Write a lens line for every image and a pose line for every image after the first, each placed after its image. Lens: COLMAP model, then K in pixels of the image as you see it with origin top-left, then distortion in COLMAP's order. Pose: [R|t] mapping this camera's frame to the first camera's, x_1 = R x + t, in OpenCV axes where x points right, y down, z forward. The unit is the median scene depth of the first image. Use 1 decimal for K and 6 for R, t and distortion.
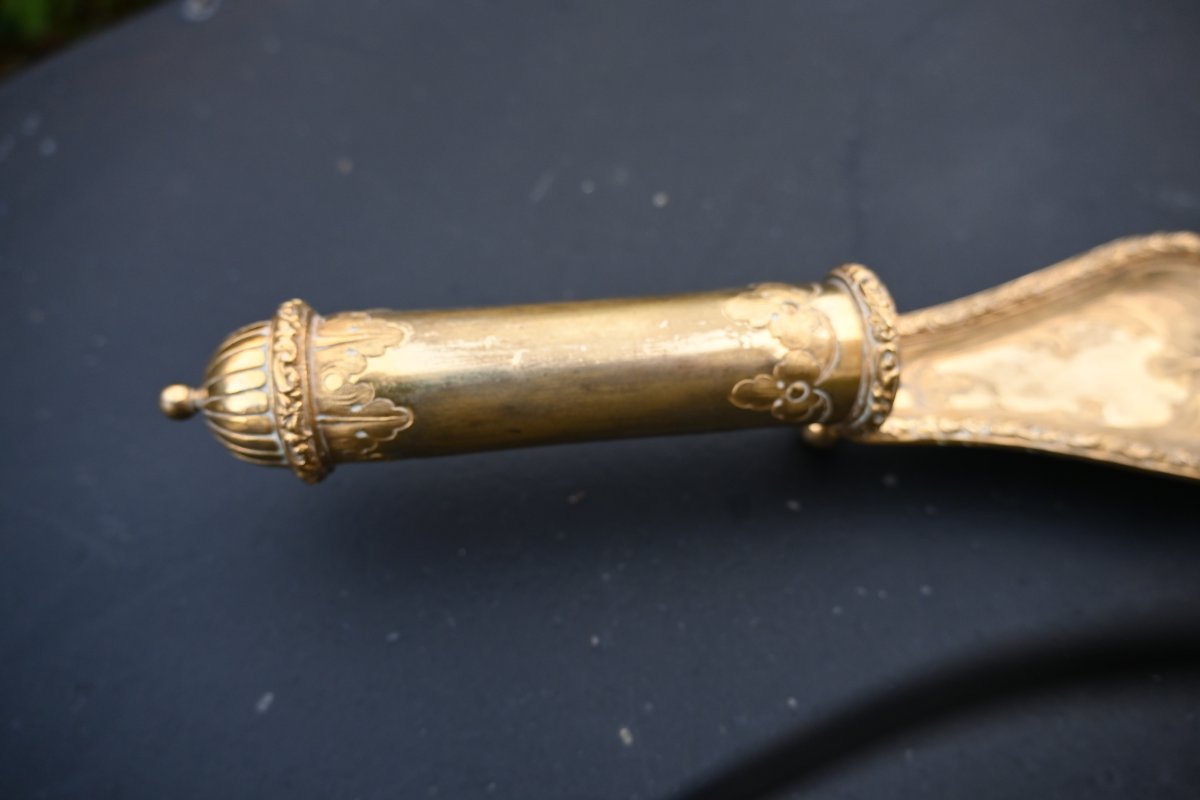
lens RADIAL K [[930.7, 0, 592.2], [0, 930.7, 405.2], [0, 0, 1]] dist [0.014075, -0.012533]
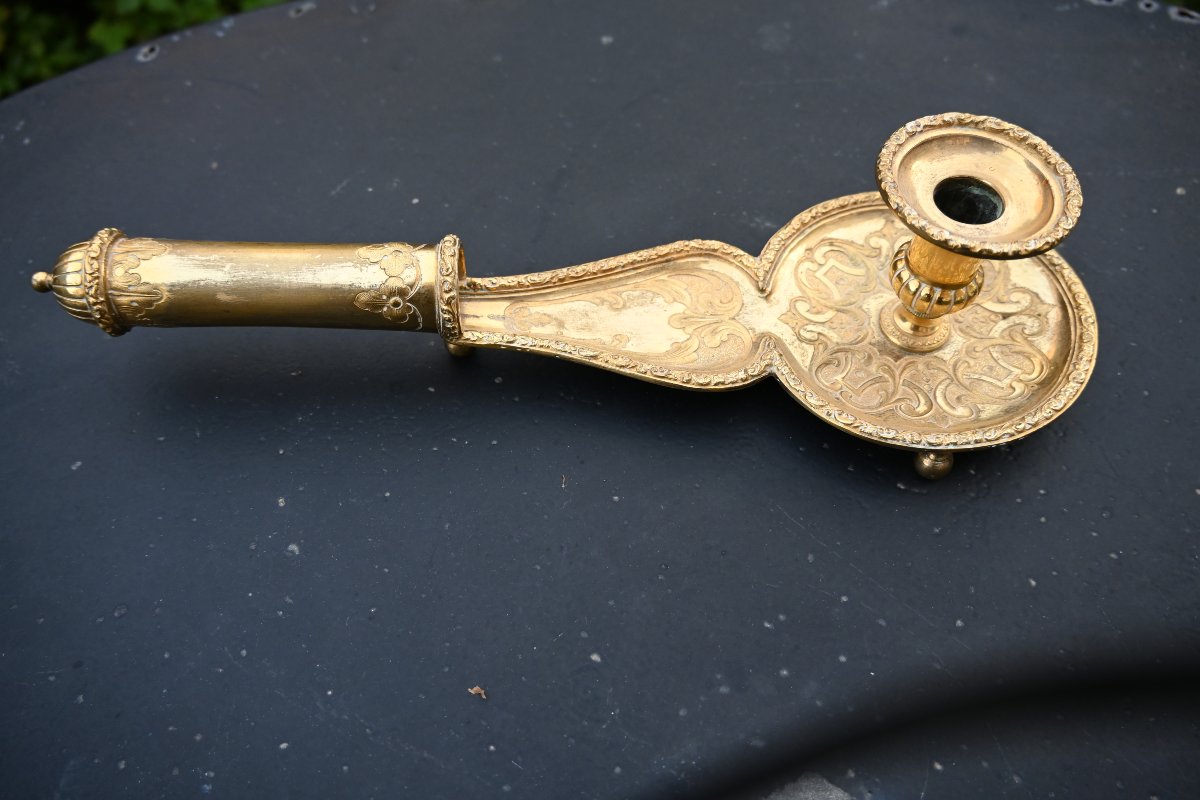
lens RADIAL K [[930.7, 0, 604.5], [0, 930.7, 395.6], [0, 0, 1]] dist [0.014075, -0.012533]
pose [[0.994693, 0.078668, -0.066304, 0.736677], [-0.082777, 0.994658, -0.061677, 0.230350], [0.061098, 0.066838, 0.995891, -0.659987]]
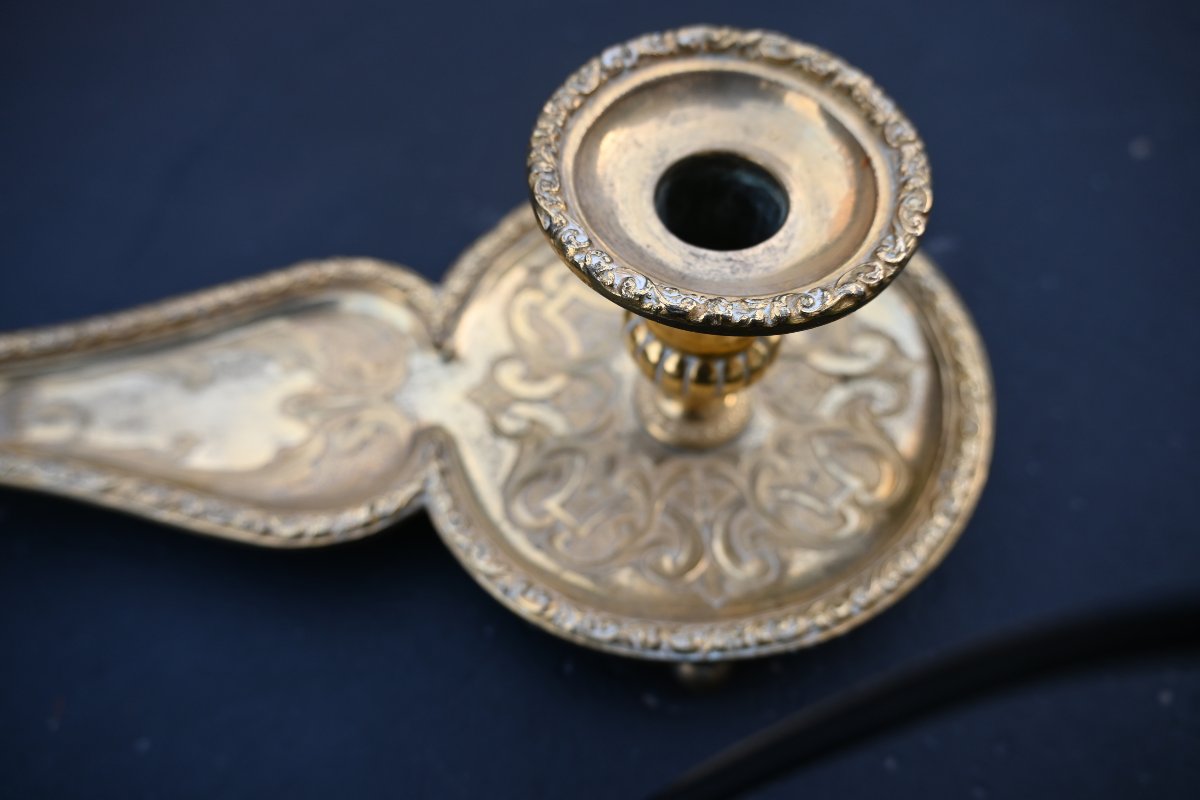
lens RADIAL K [[930.7, 0, 605.4], [0, 930.7, 401.9], [0, 0, 1]] dist [0.014075, -0.012533]
pose [[0.997952, 0.048634, -0.041555, 1.165384], [-0.048880, 0.998793, -0.004925, -0.066044], [0.041265, 0.006946, 0.999124, 0.123322]]
